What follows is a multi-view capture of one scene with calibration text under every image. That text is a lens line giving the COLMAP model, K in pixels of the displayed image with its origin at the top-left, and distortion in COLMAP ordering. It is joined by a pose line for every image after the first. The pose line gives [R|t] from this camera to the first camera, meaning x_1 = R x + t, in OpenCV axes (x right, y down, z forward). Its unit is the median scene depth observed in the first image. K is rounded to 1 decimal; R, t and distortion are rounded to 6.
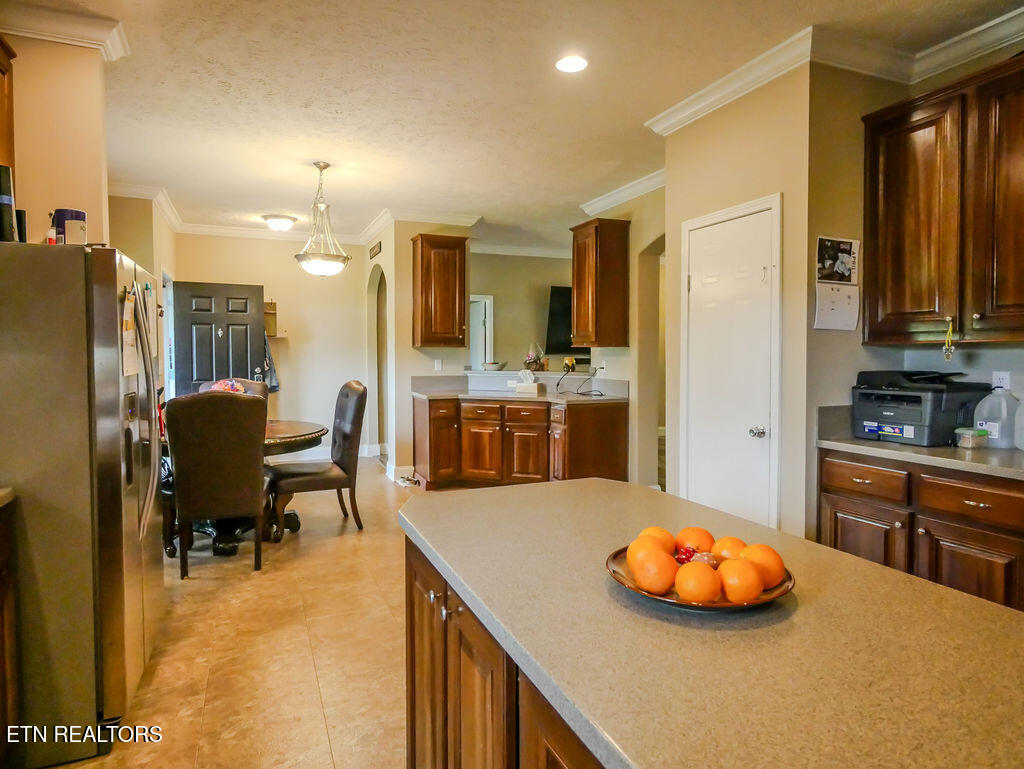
lens RADIAL K [[617.8, 0, 506.2], [0, 617.8, 374.0], [0, 0, 1]] dist [0.004712, 0.001976]
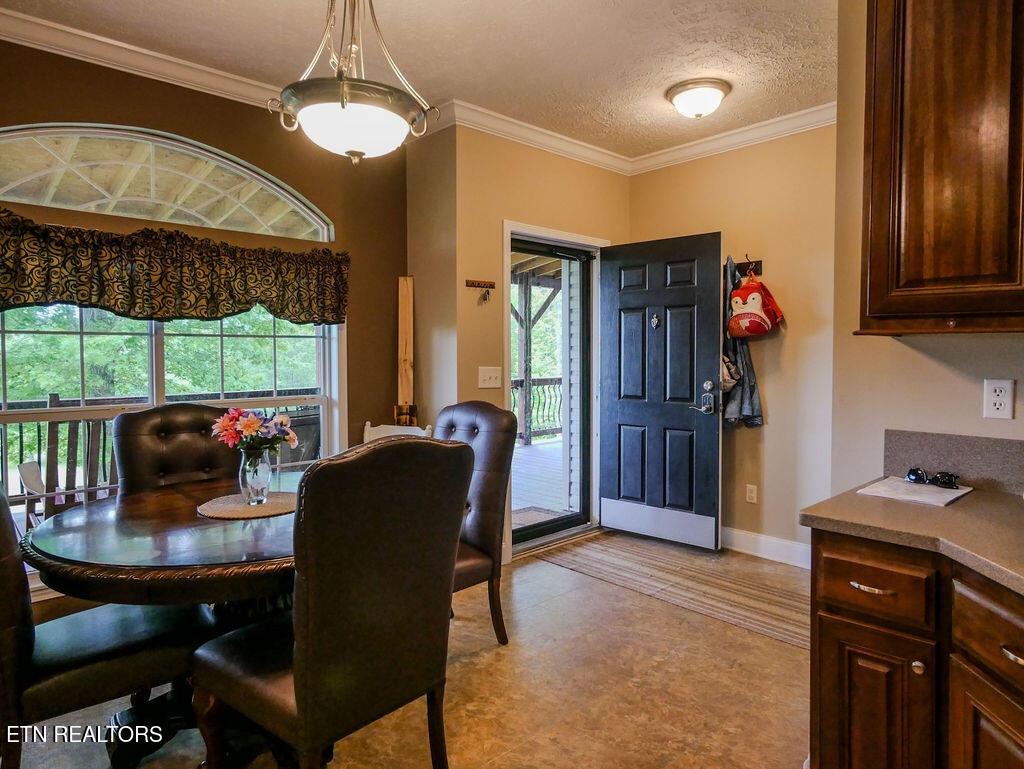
lens RADIAL K [[617.8, 0, 516.3], [0, 617.8, 372.8], [0, 0, 1]] dist [0.004712, 0.001976]
pose [[0.330955, 0.028948, -0.943203, 0.176350], [-0.031028, 0.999323, 0.019784, -0.057442], [0.943136, 0.022718, 0.331629, 1.601409]]
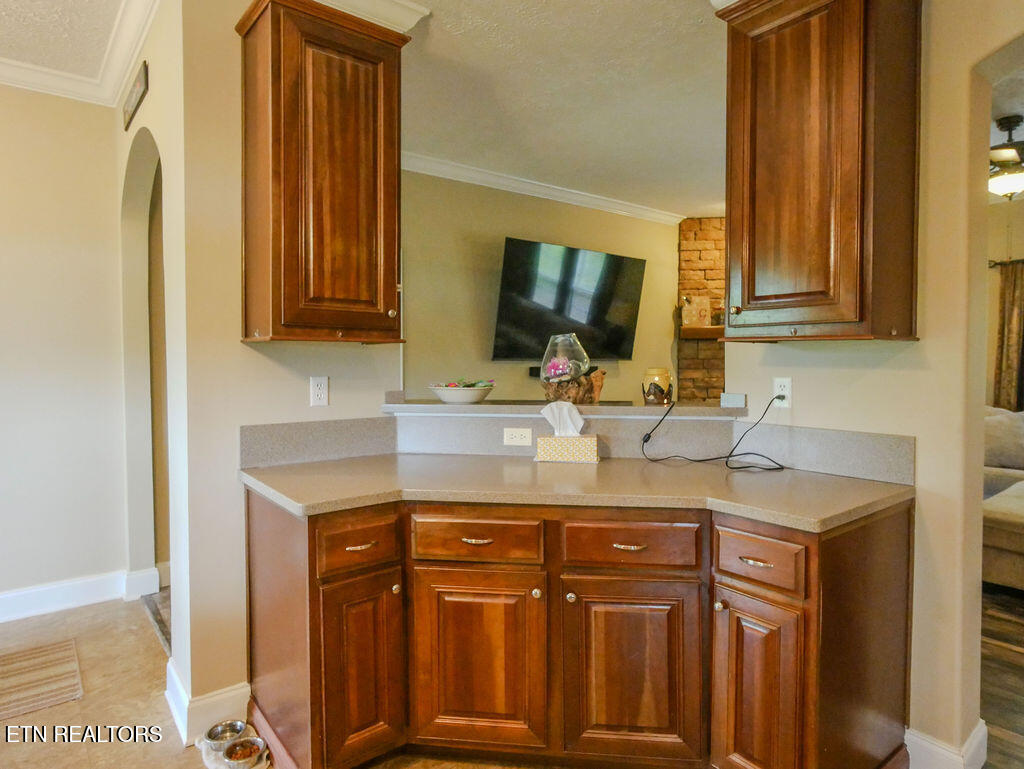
lens RADIAL K [[617.8, 0, 505.4], [0, 617.8, 371.8], [0, 0, 1]] dist [0.004712, 0.001976]
pose [[0.962486, -0.008113, 0.271210, -0.233628], [0.011154, 0.999891, -0.009675, -0.049163], [-0.271102, 0.012337, 0.962472, 1.400227]]
